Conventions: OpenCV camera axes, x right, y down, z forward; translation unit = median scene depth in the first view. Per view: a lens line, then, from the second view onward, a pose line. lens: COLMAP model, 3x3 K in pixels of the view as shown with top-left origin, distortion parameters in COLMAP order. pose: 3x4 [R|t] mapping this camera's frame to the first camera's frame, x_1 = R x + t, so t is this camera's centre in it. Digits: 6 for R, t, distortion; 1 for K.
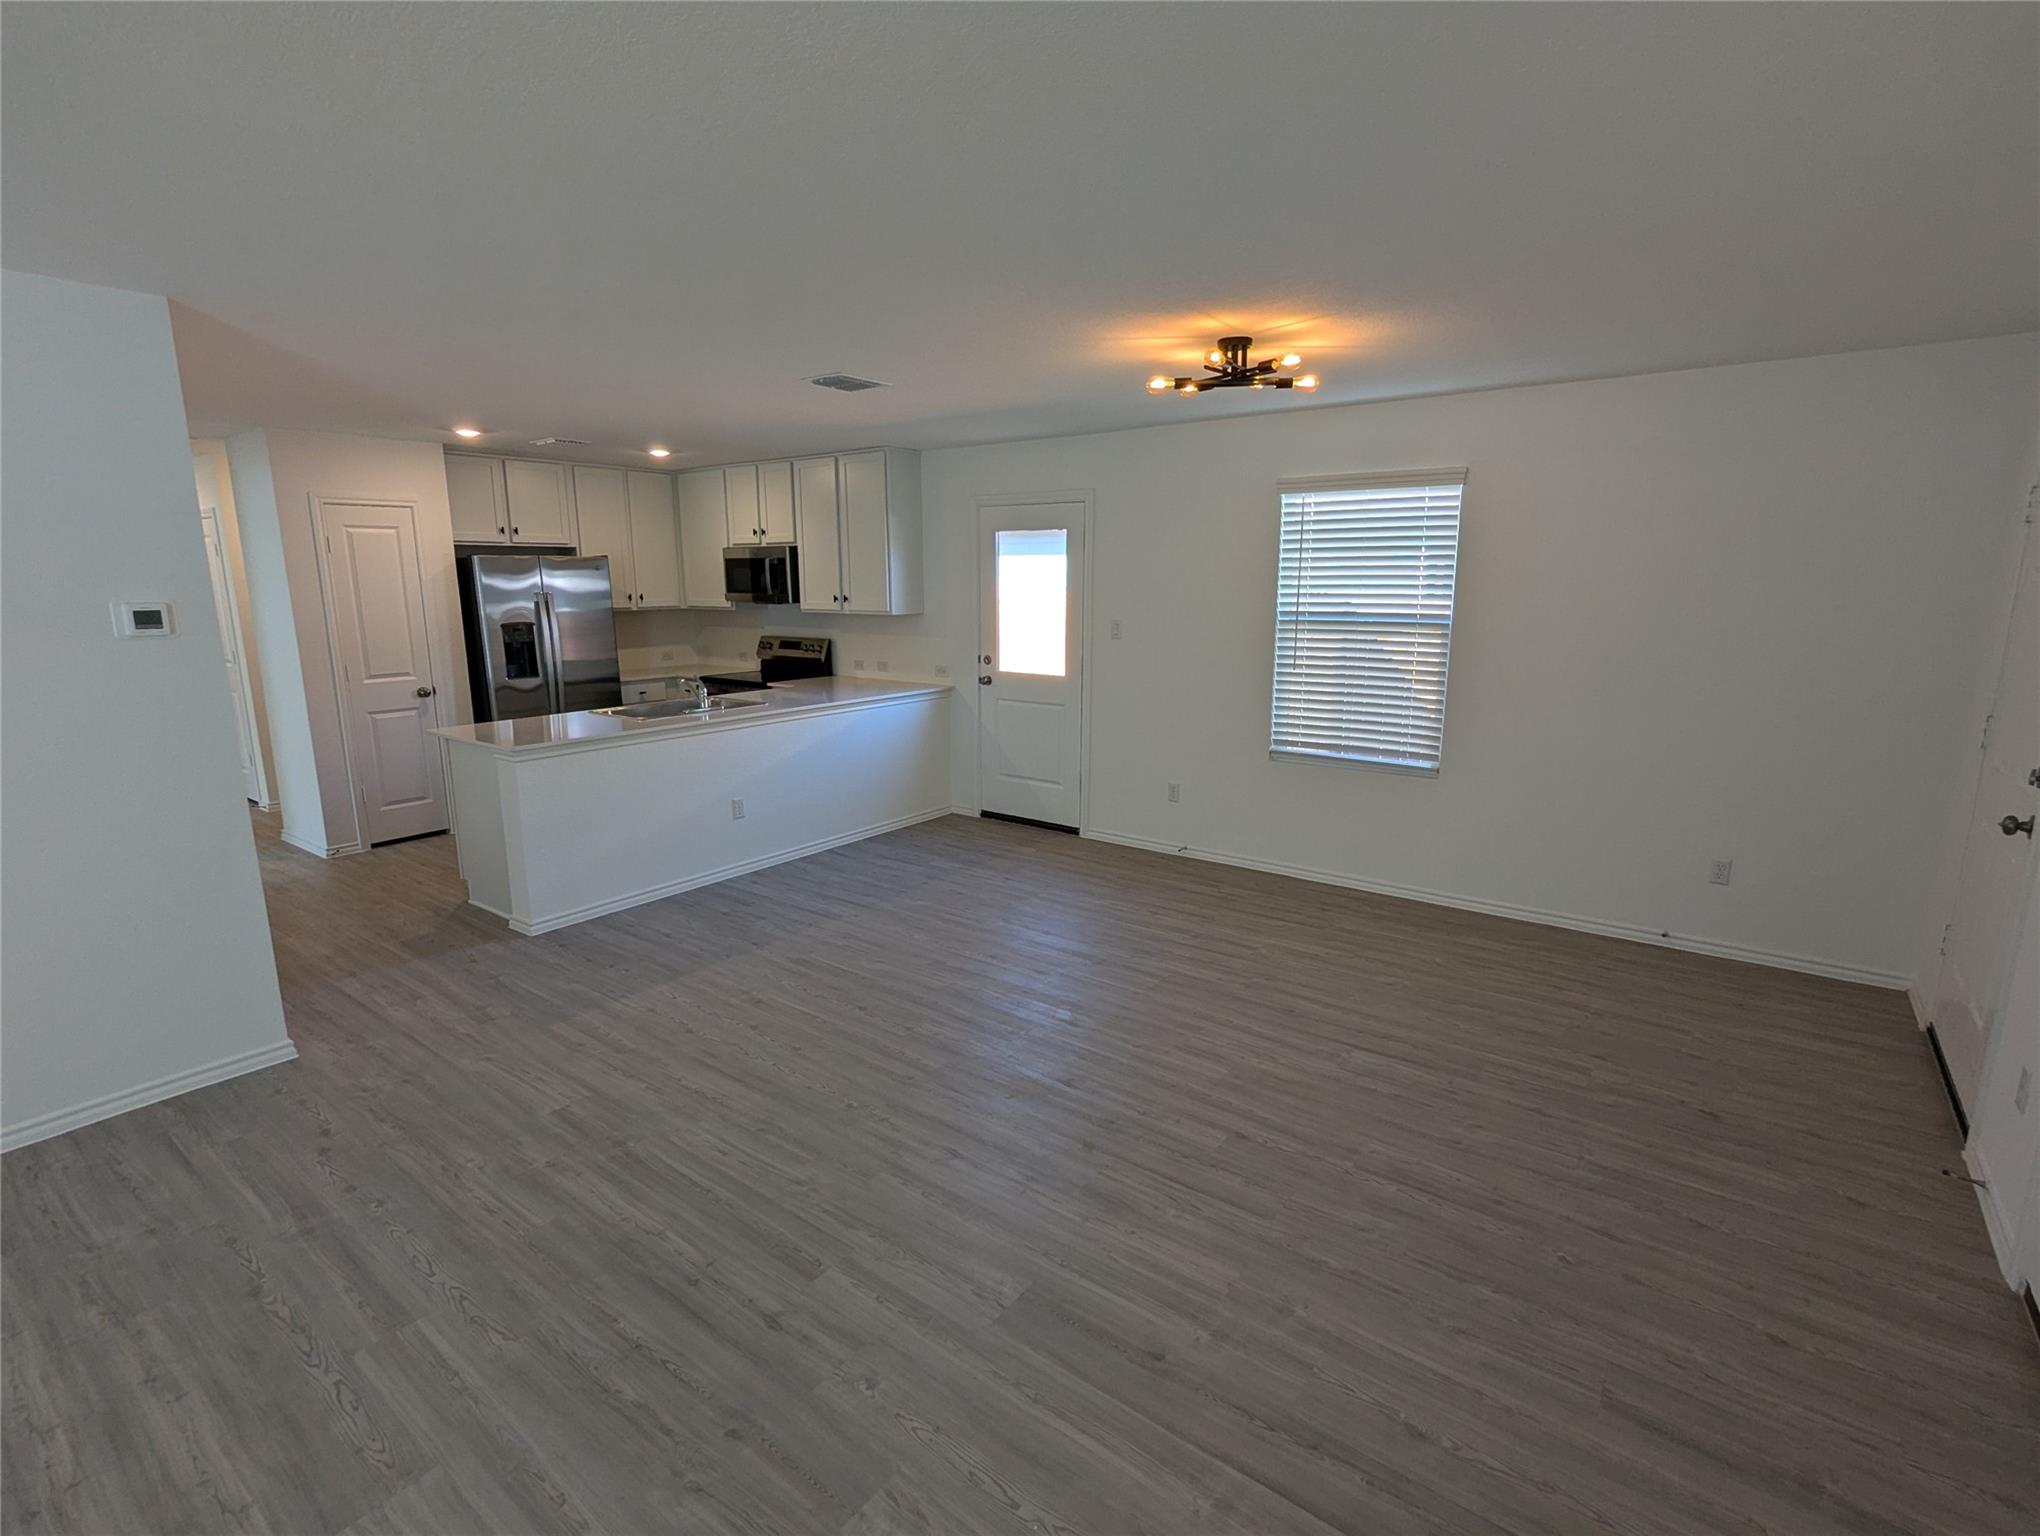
lens RADIAL K [[968.3, 0, 1020.0], [0, 968.3, 768.0], [0, 0, 1]] dist [-0.002589, 0.000282]
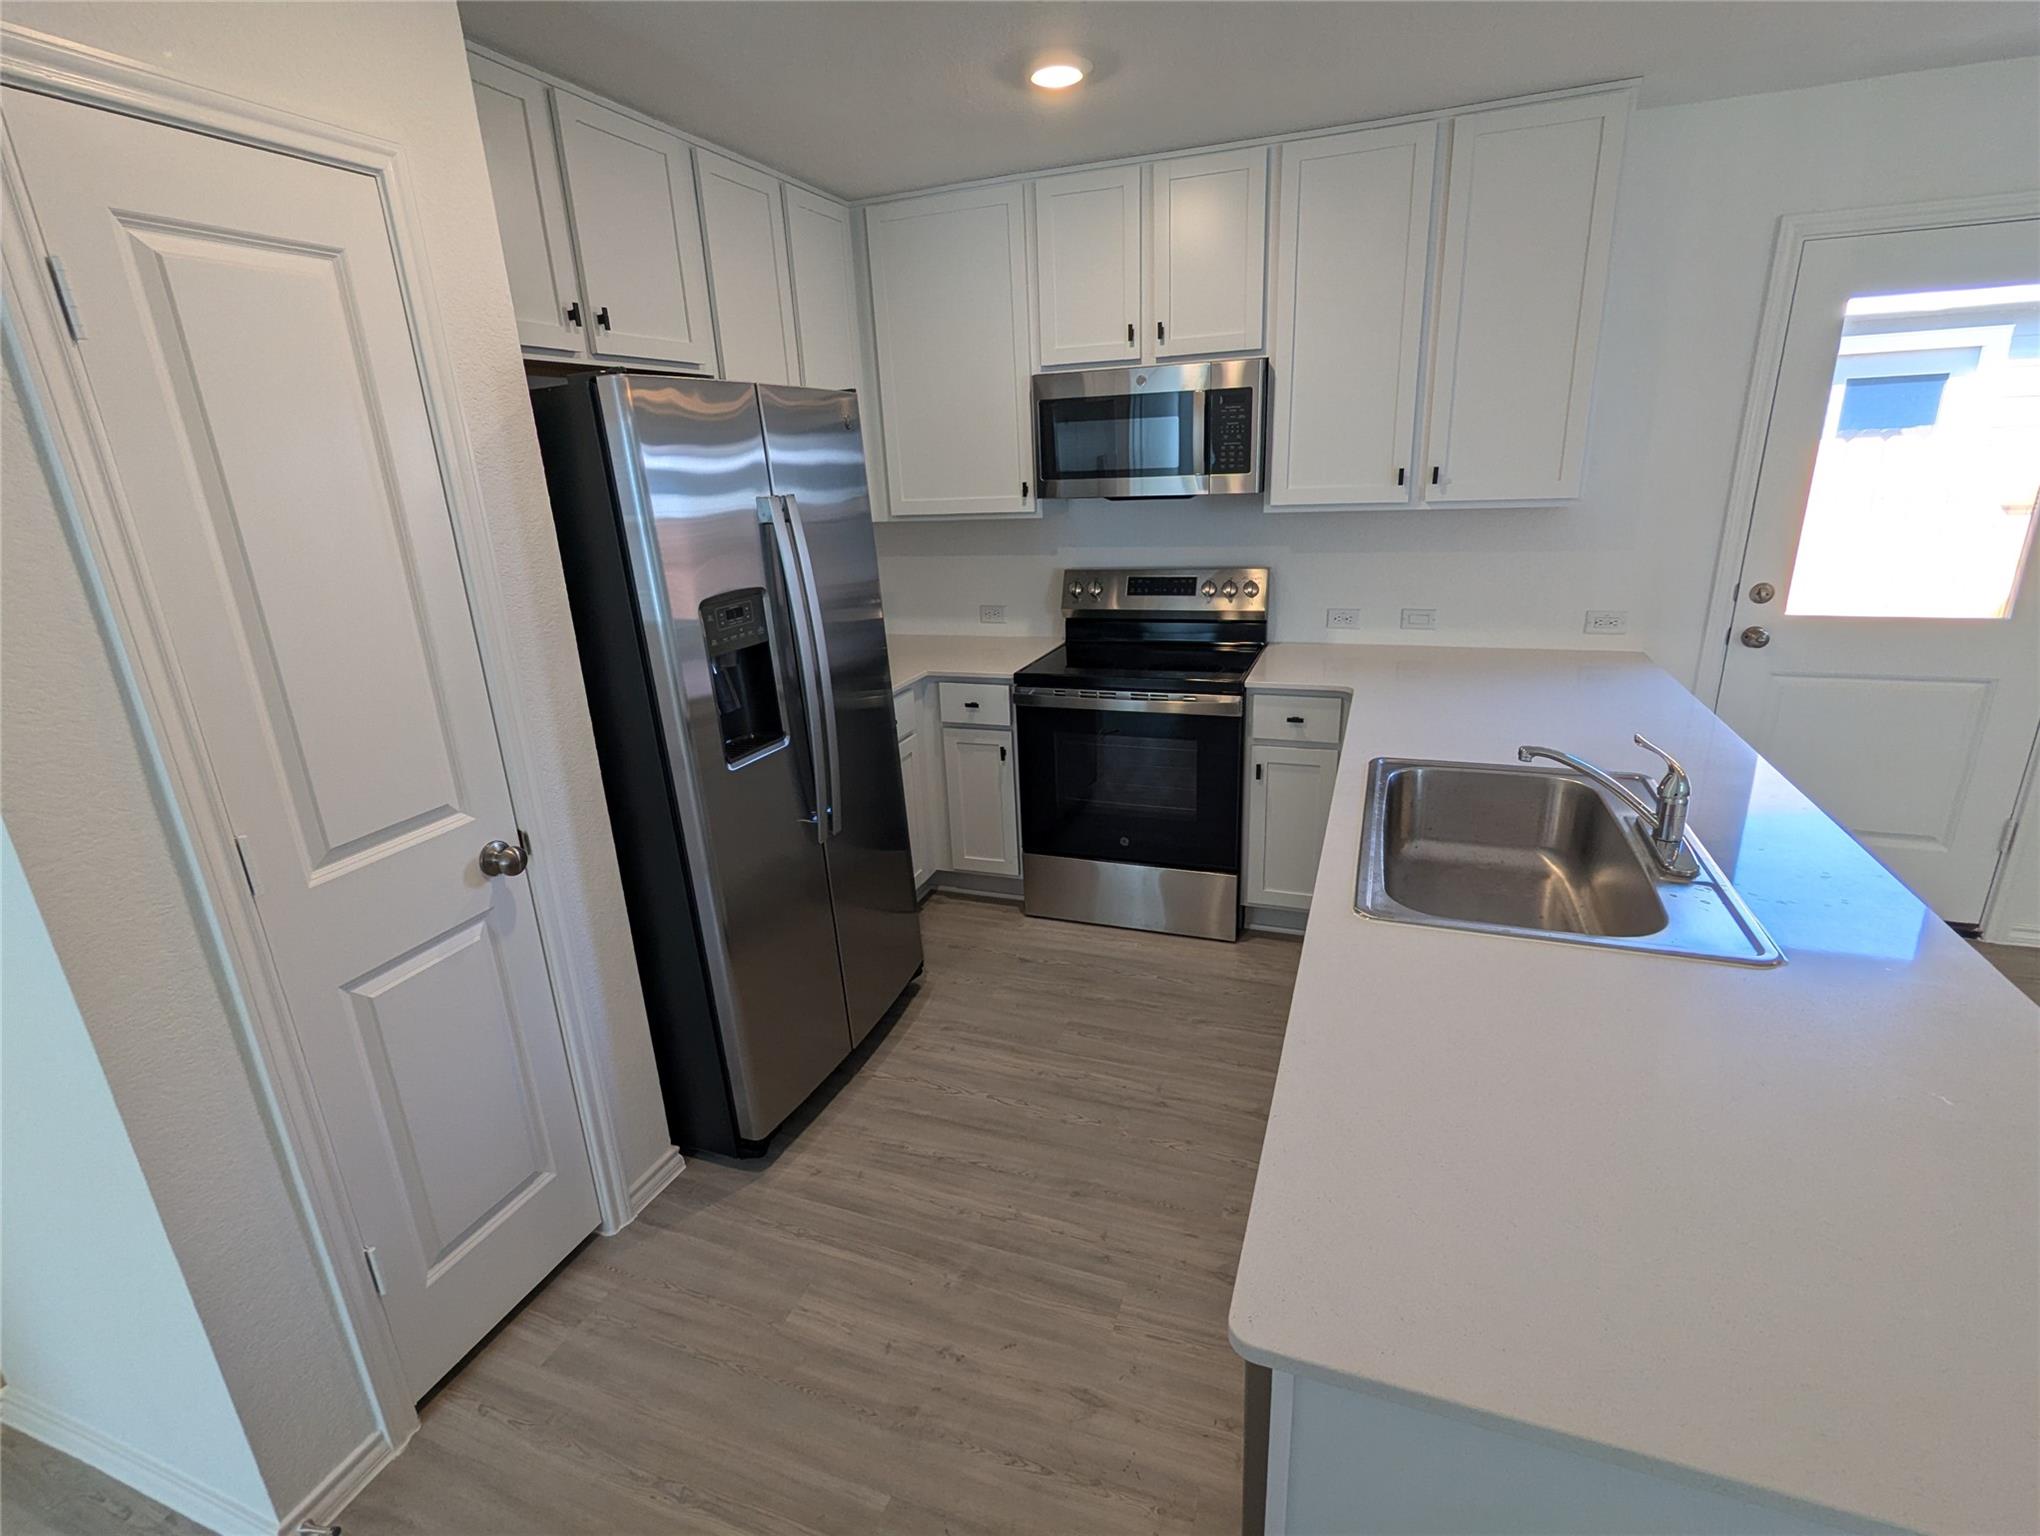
lens RADIAL K [[968.3, 0, 1020.0], [0, 968.3, 768.0], [0, 0, 1]] dist [-0.002589, 0.000282]
pose [[0.958459, -0.124620, 0.256566, -0.544590], [0.094794, 0.987548, 0.125550, -0.129634], [-0.269017, -0.096014, 0.958338, 0.686622]]
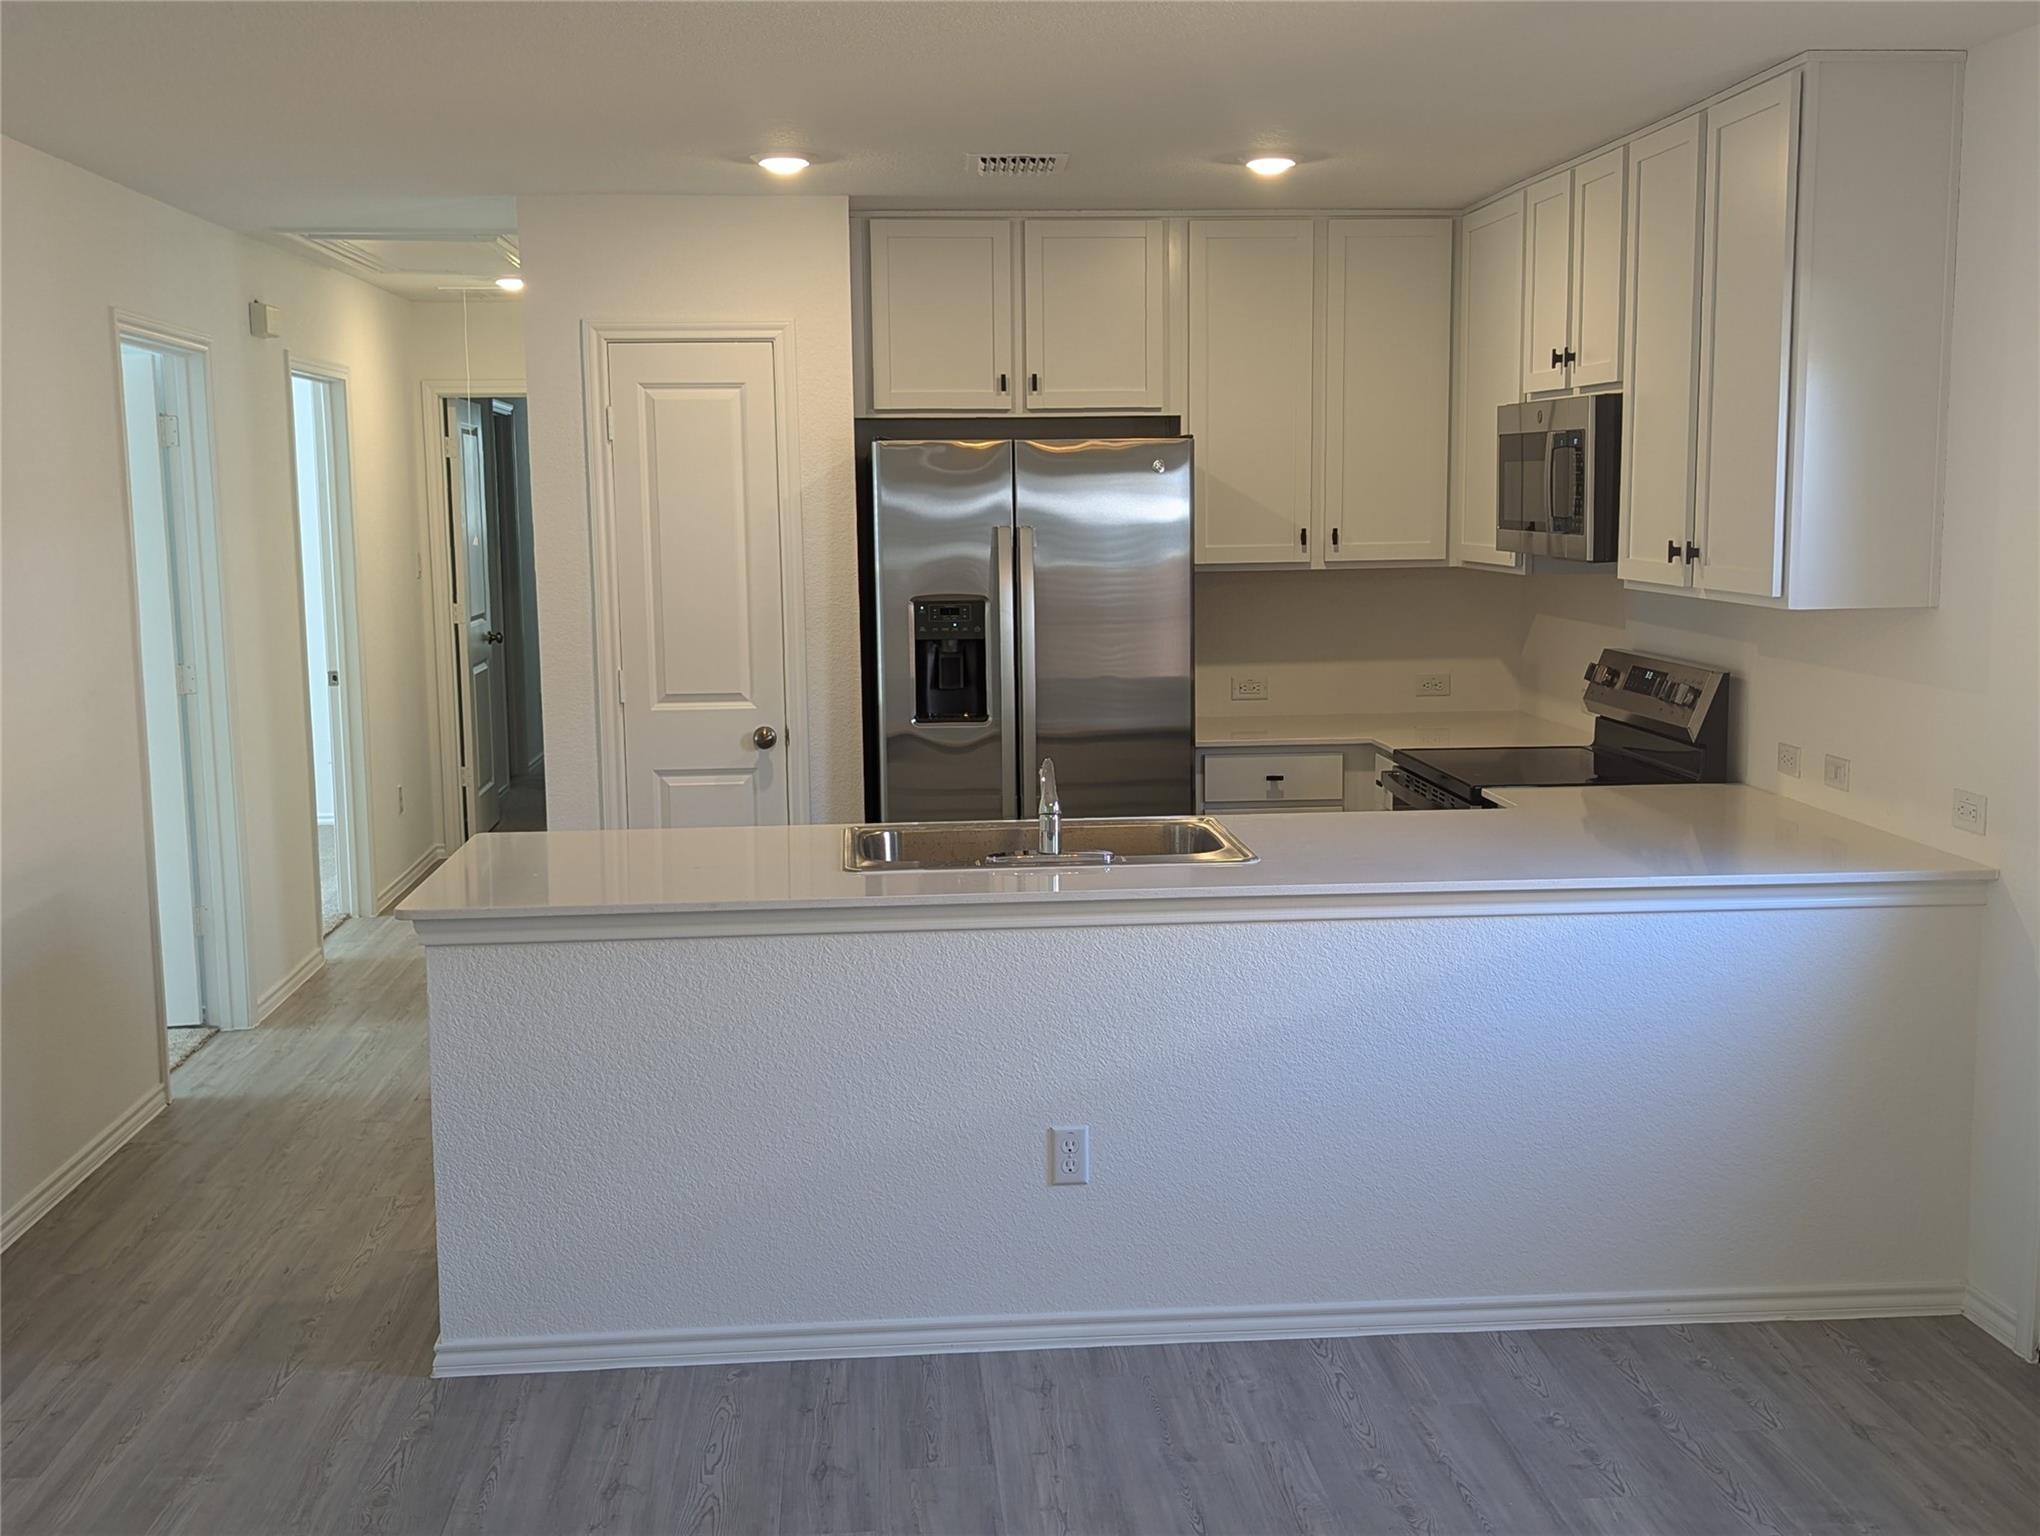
lens RADIAL K [[2144.8, 0, 1032.7], [0, 2144.8, 762.4], [0, 0, 1]] dist [0.077882, -0.010577]
pose [[0.667925, 0.092470, -0.738462, 0.229063], [-0.137345, 0.990523, -0.000193, -0.085593], [0.731446, 0.101553, 0.674295, 0.411353]]
